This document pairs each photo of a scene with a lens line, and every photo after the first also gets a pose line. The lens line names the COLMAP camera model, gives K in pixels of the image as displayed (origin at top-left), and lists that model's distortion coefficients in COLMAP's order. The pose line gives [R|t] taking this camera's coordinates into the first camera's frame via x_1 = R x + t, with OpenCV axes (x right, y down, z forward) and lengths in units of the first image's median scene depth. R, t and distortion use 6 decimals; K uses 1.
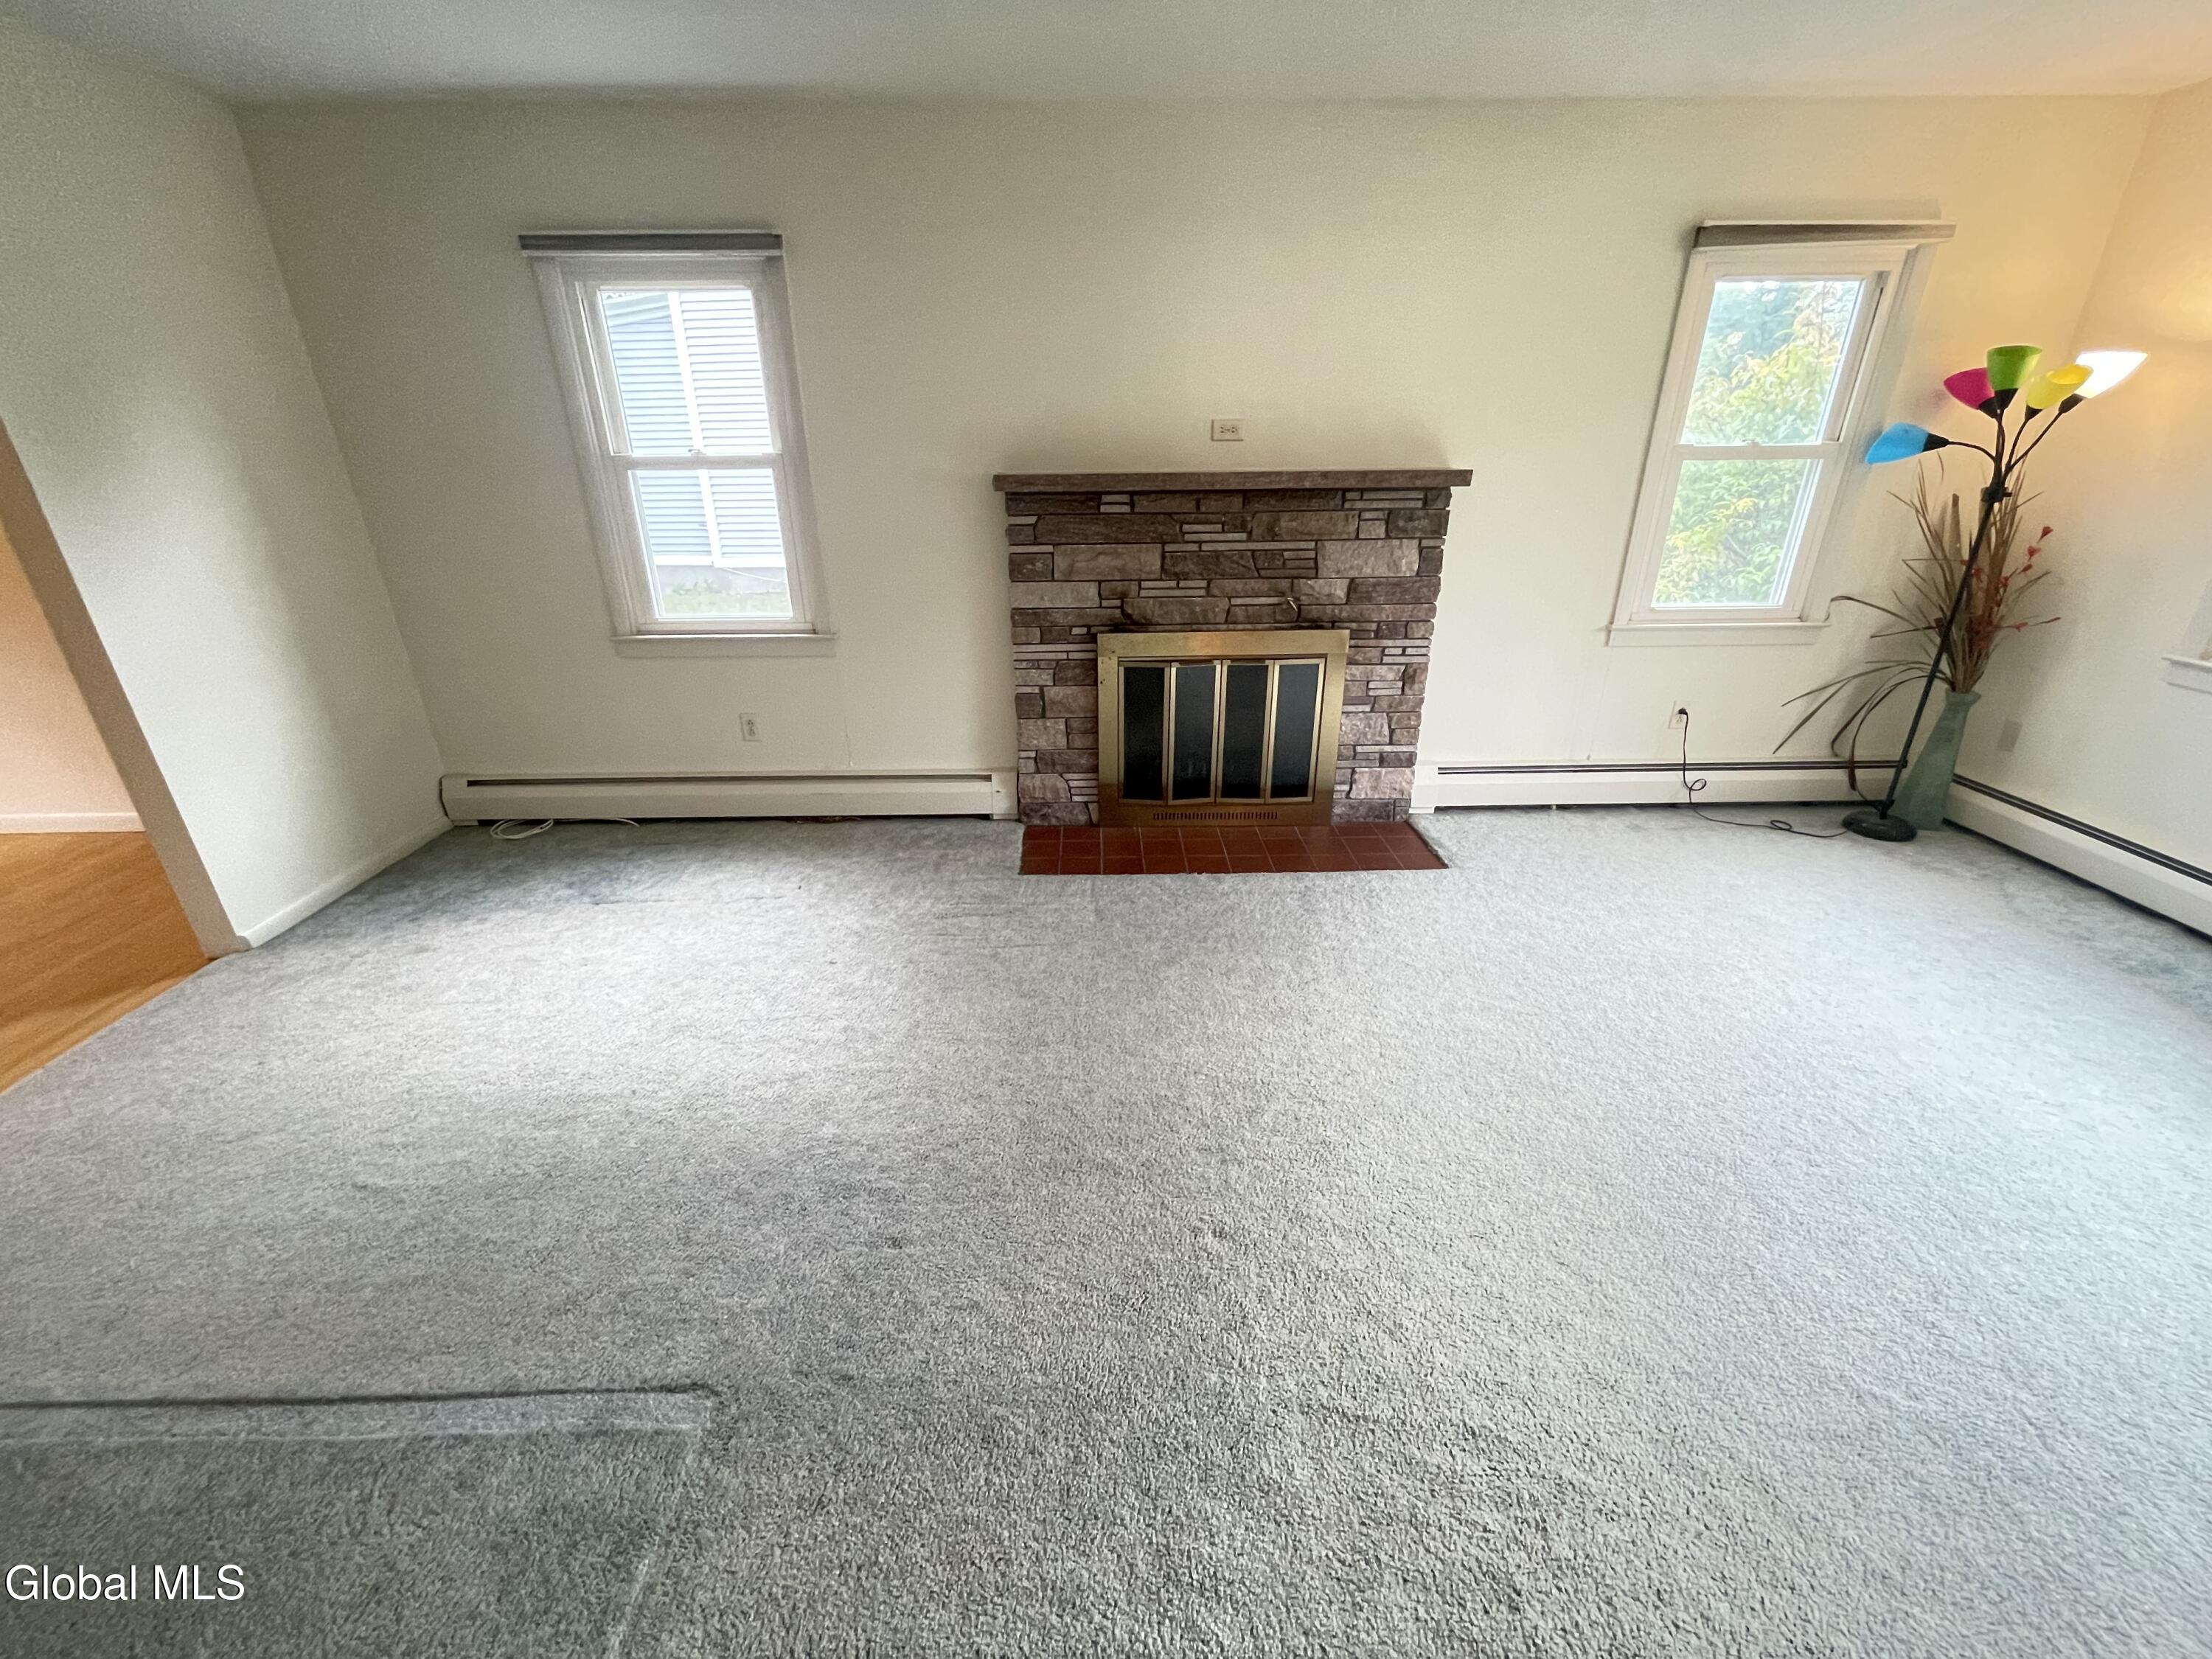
lens RADIAL K [[900.1, 0, 1103.2], [0, 900.1, 834.9], [0, 0, 1]] dist [0.003553, -0.002798]
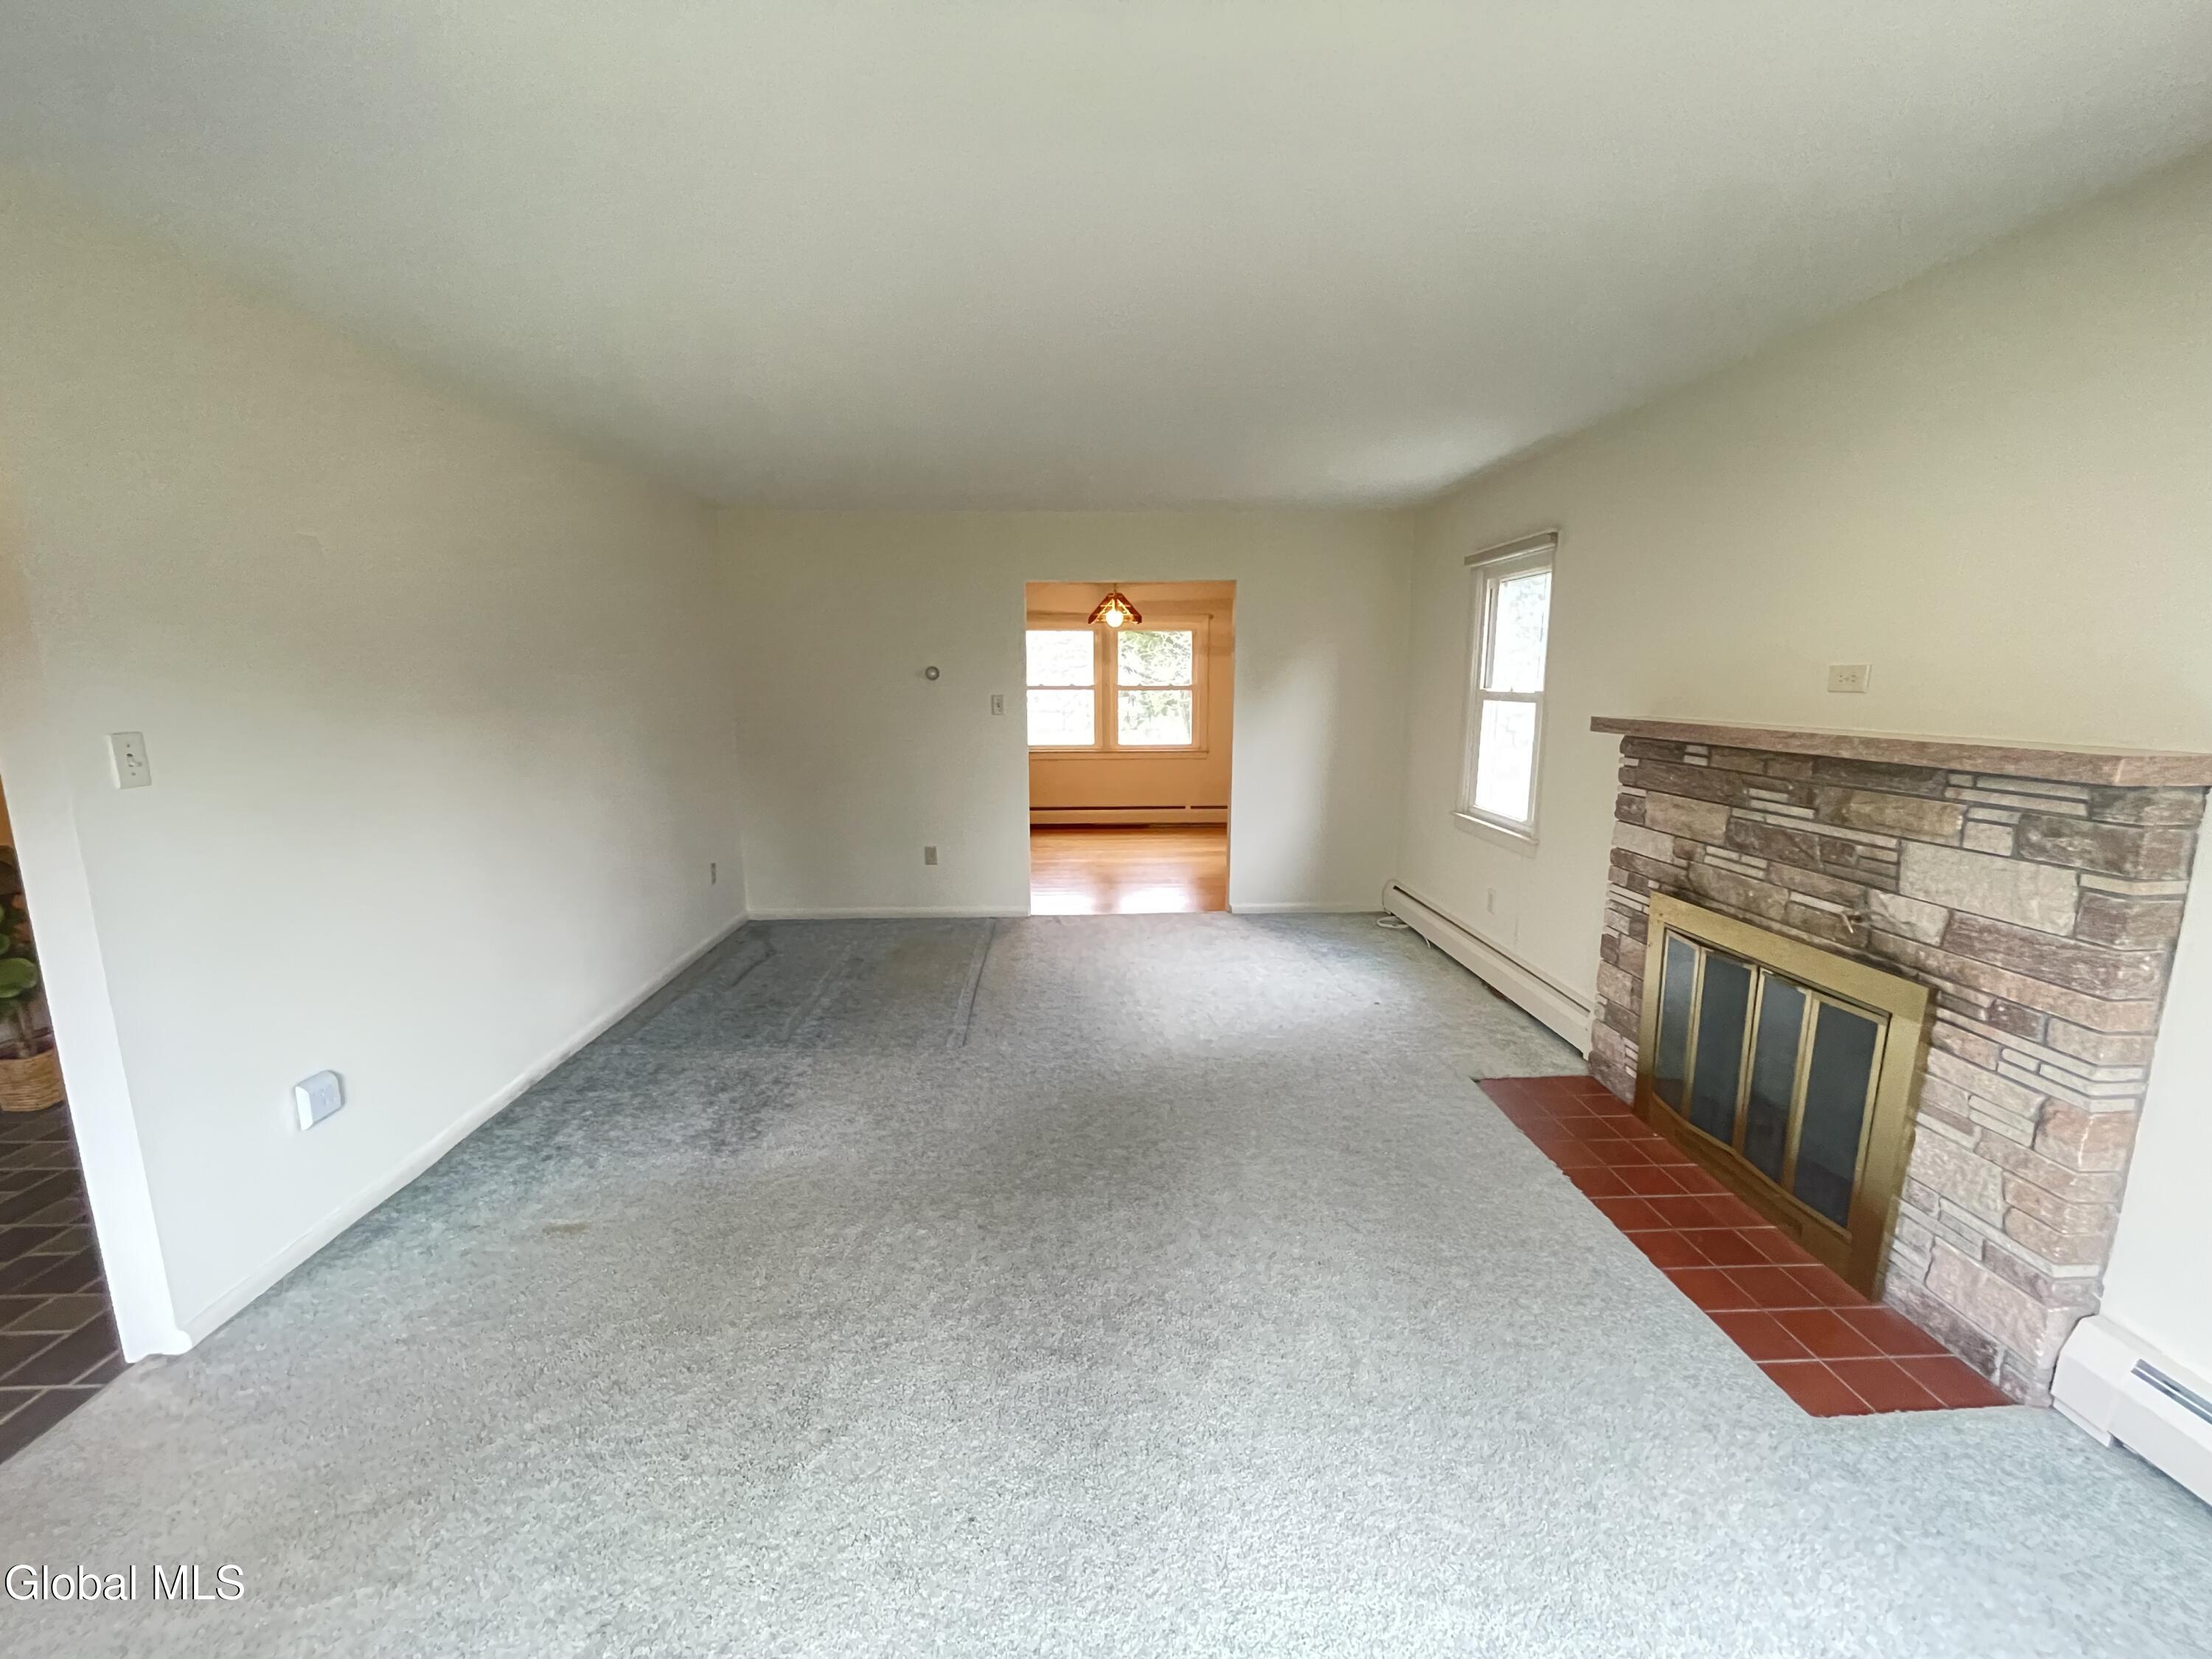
lens RADIAL K [[900.1, 0, 1103.2], [0, 900.1, 834.9], [0, 0, 1]] dist [0.003553, -0.002798]
pose [[0.027284, 0.182136, -0.982895, 0.833934], [-0.397737, 0.904056, 0.156486, -0.195743], [0.917094, 0.386664, 0.097108, 0.396229]]
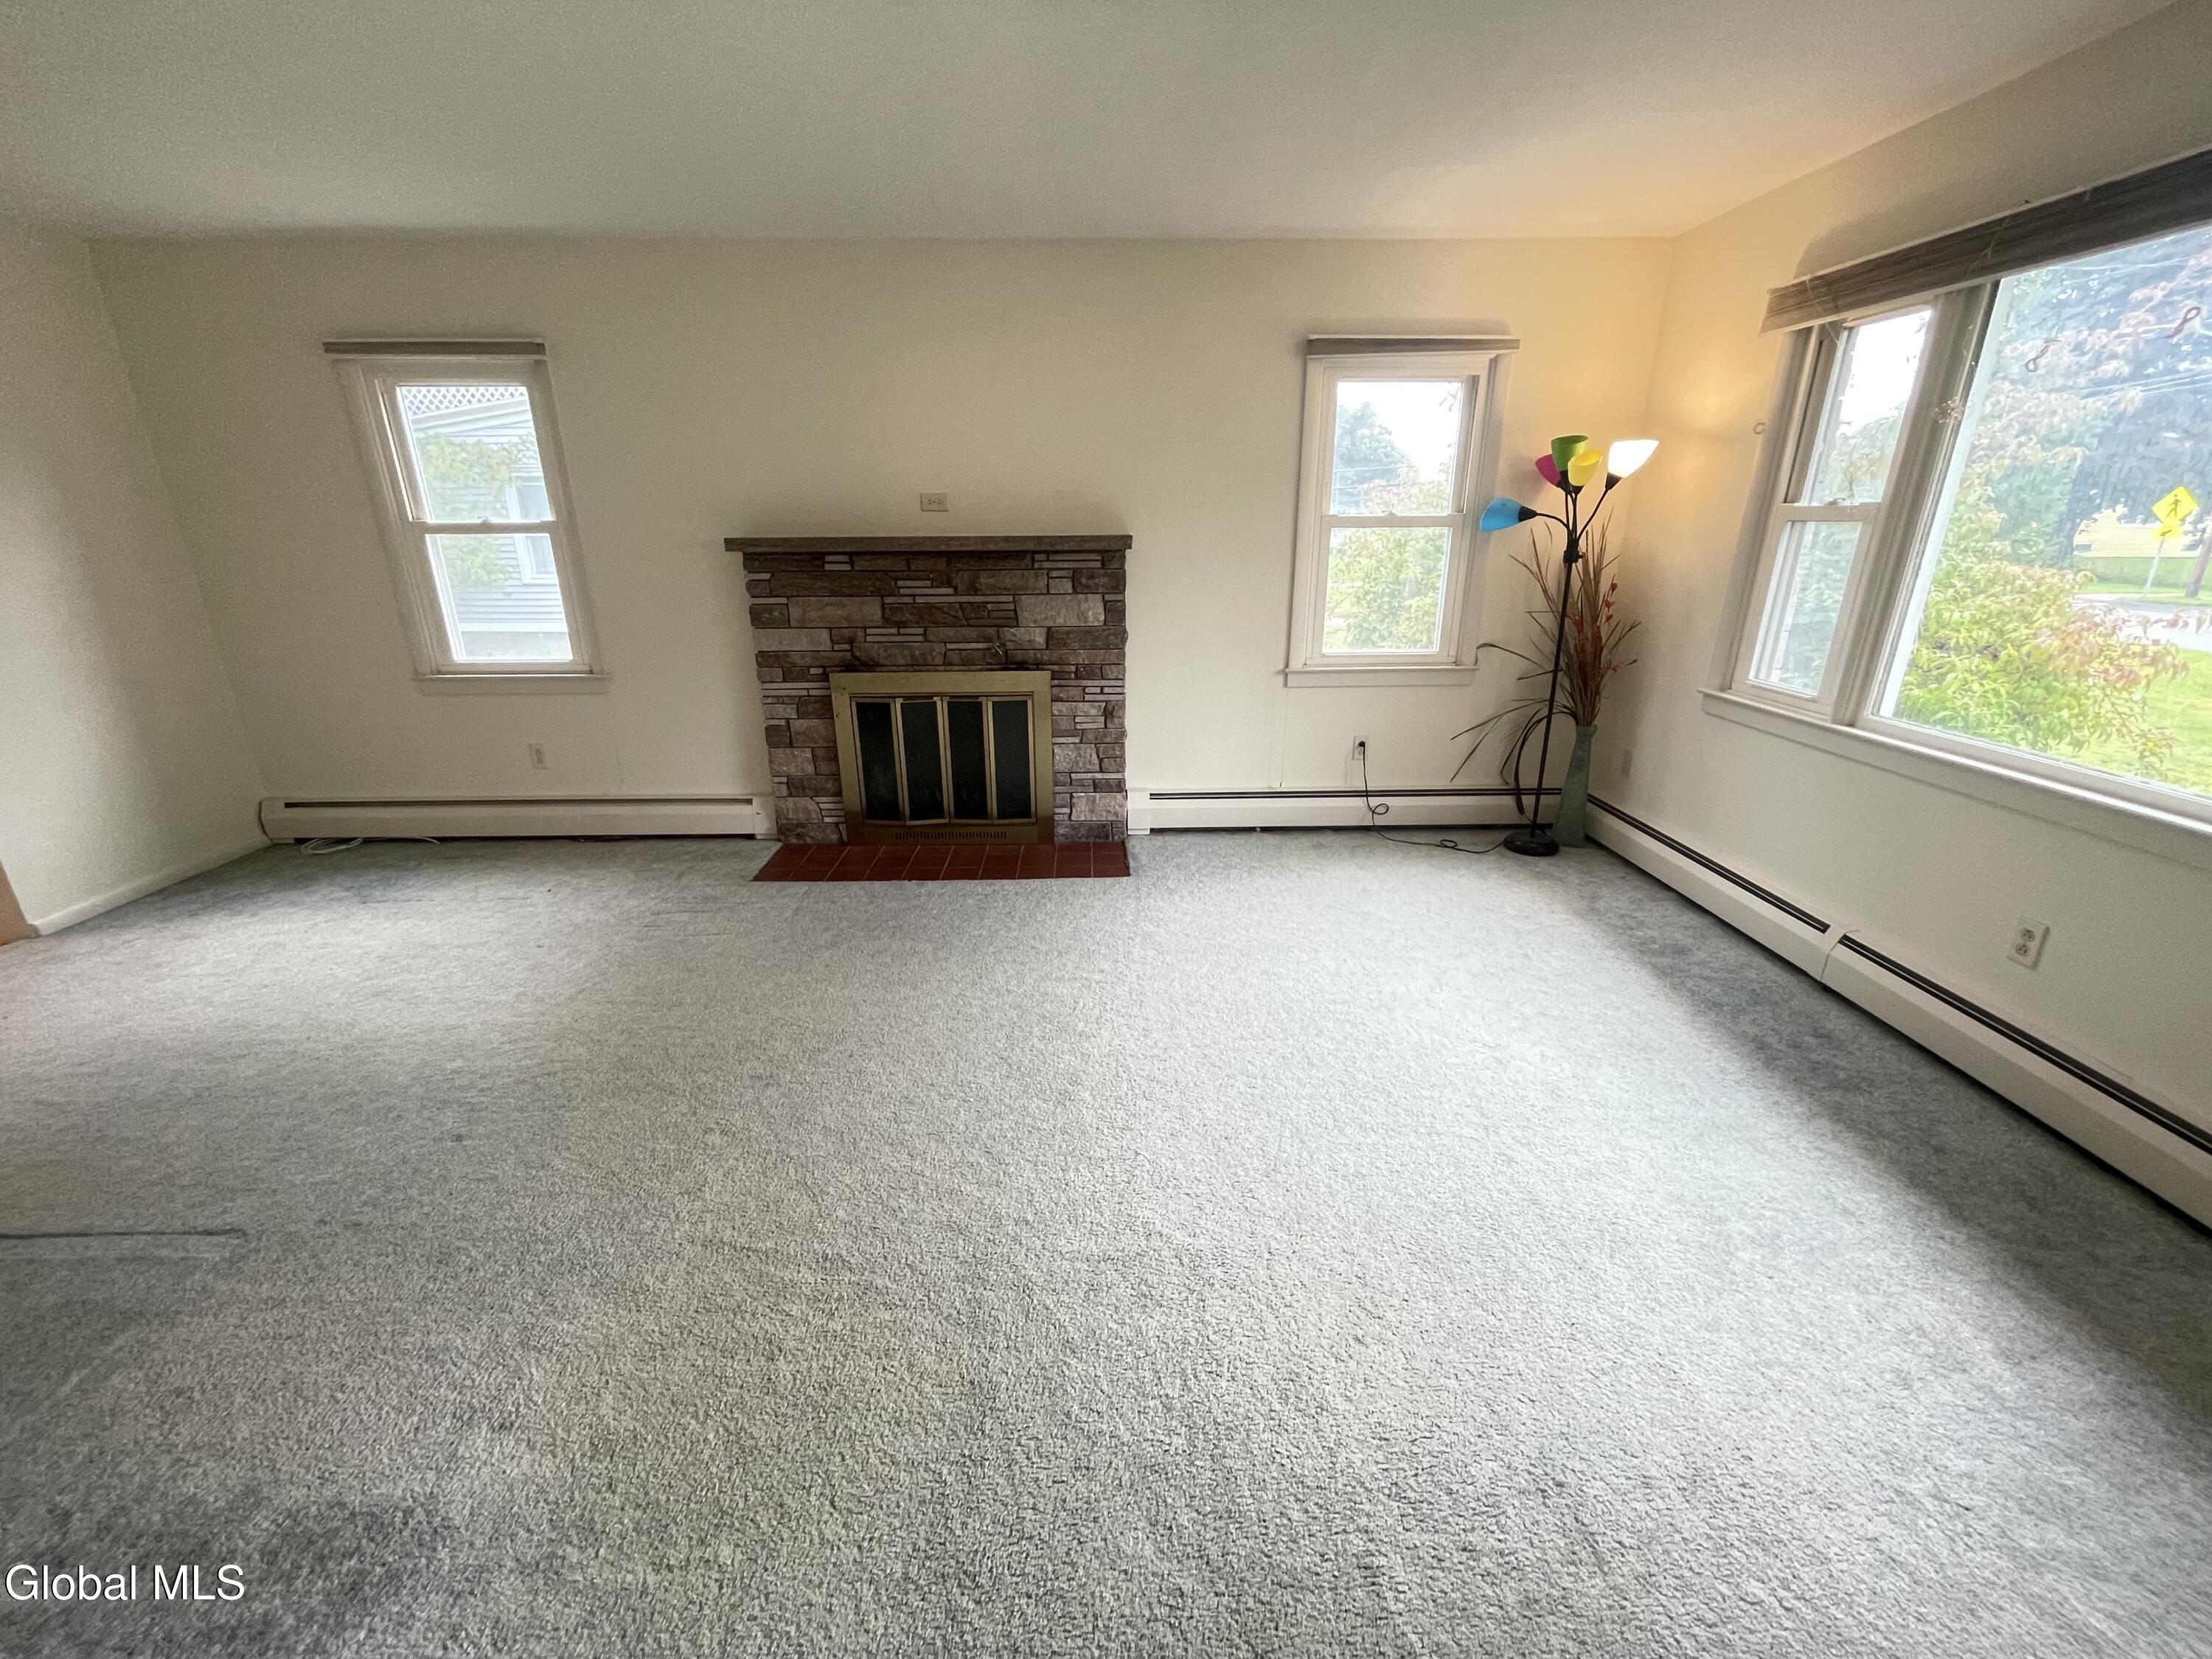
lens RADIAL K [[900.1, 0, 1103.2], [0, 900.1, 834.9], [0, 0, 1]] dist [0.003553, -0.002798]
pose [[0.999981, 0.002123, 0.005714, 0.336308], [-0.001675, 0.997007, -0.077287, 0.070803], [-0.005861, 0.077276, 0.996993, -0.134162]]
